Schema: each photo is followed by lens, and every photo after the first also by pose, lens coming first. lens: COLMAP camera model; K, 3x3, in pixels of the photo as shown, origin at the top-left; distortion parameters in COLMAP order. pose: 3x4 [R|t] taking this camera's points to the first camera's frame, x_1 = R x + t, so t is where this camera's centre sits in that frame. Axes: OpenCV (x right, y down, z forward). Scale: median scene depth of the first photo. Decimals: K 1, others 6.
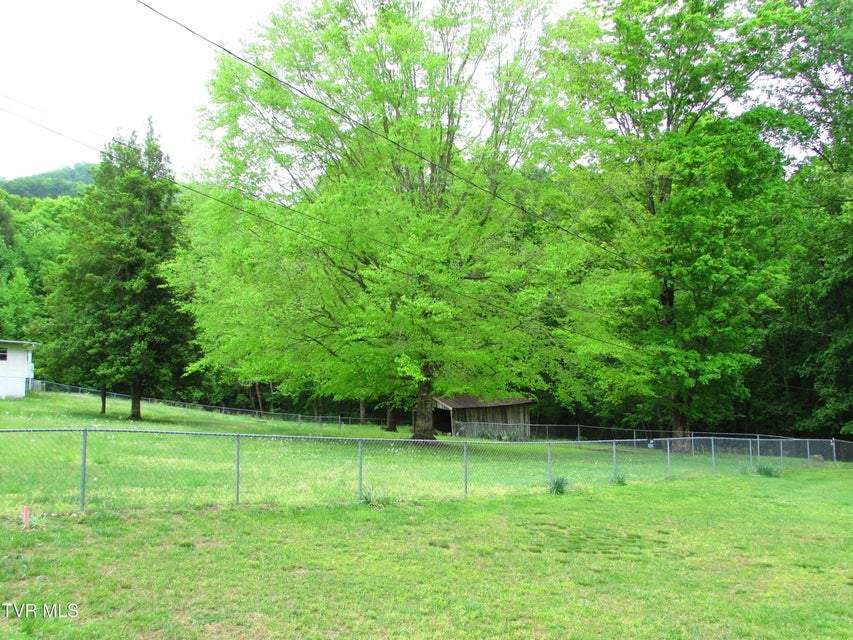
lens RADIAL K [[872.9, 0, 428.9], [0, 872.9, 311.1], [0, 0, 1]] dist [-0.058545, 0.000000]
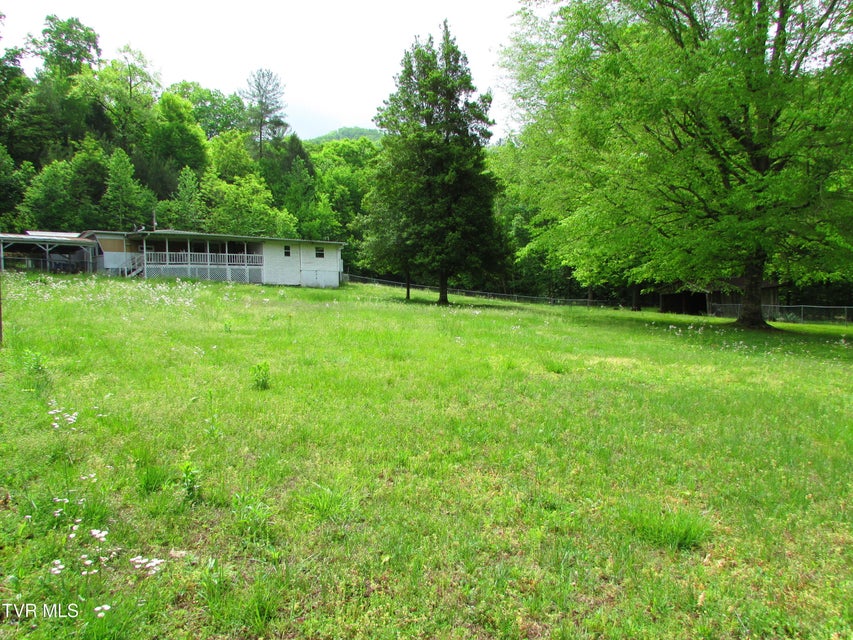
lens RADIAL K [[605.9, 0, 432.0], [0, 605.9, 323.8], [0, 0, 1]] dist [-0.038830, 0.021403]
pose [[0.969224, 0.002734, -0.246166, -0.221361], [0.036552, 0.987257, 0.154880, 0.039170], [0.243452, -0.159111, 0.956773, 0.330330]]
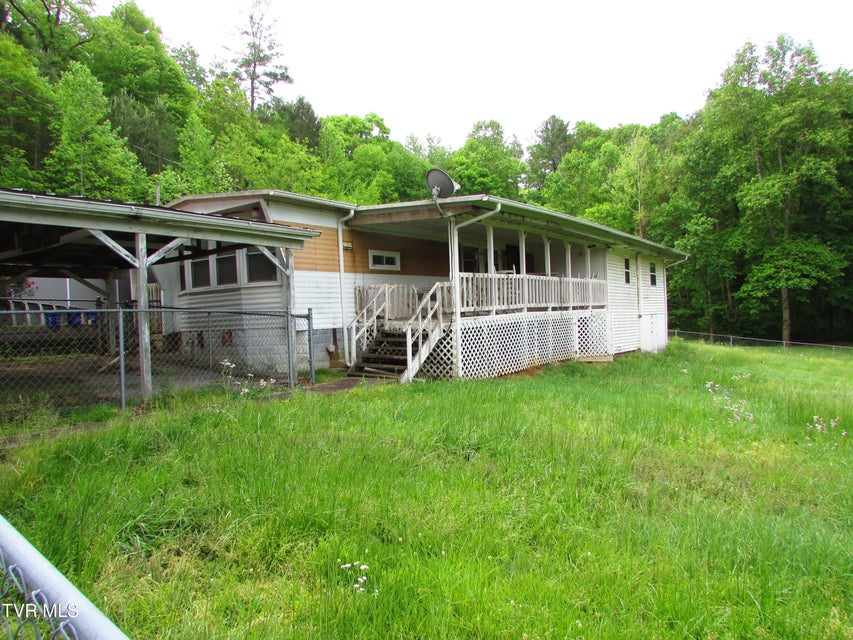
lens RADIAL K [[605.9, 0, 428.2], [0, 605.9, 321.1], [0, 0, 1]] dist [-0.038830, 0.021403]
pose [[0.998862, -0.006407, -0.047255, -1.123603], [0.012780, 0.990652, 0.135815, 0.043018], [0.045943, -0.136264, 0.989607, 1.062032]]
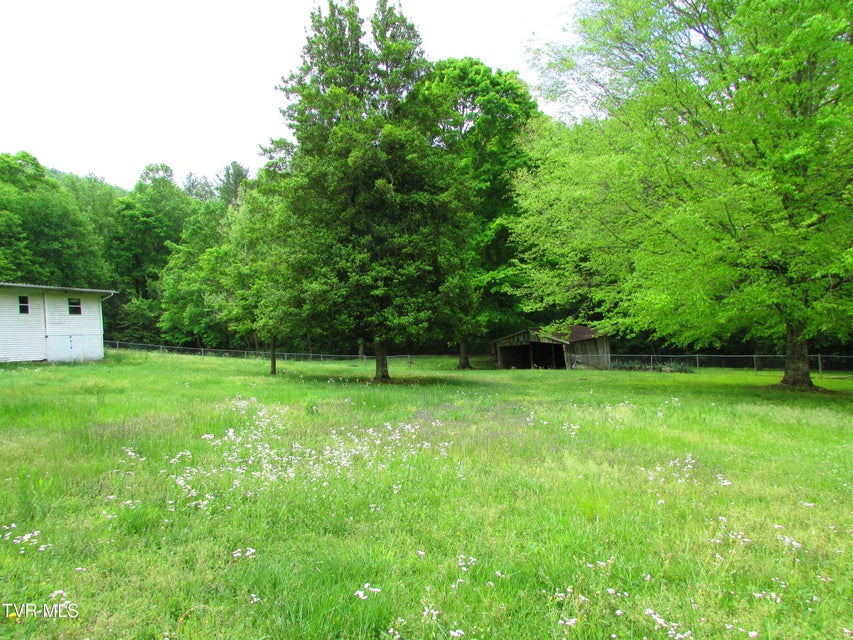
lens RADIAL K [[605.9, 0, 430.9], [0, 605.9, 316.6], [0, 0, 1]] dist [-0.038830, 0.021403]
pose [[0.948159, -0.038862, 0.315411, -0.647780], [0.013783, 0.996590, 0.081357, 0.033951], [-0.317497, -0.072792, 0.945461, 0.678382]]
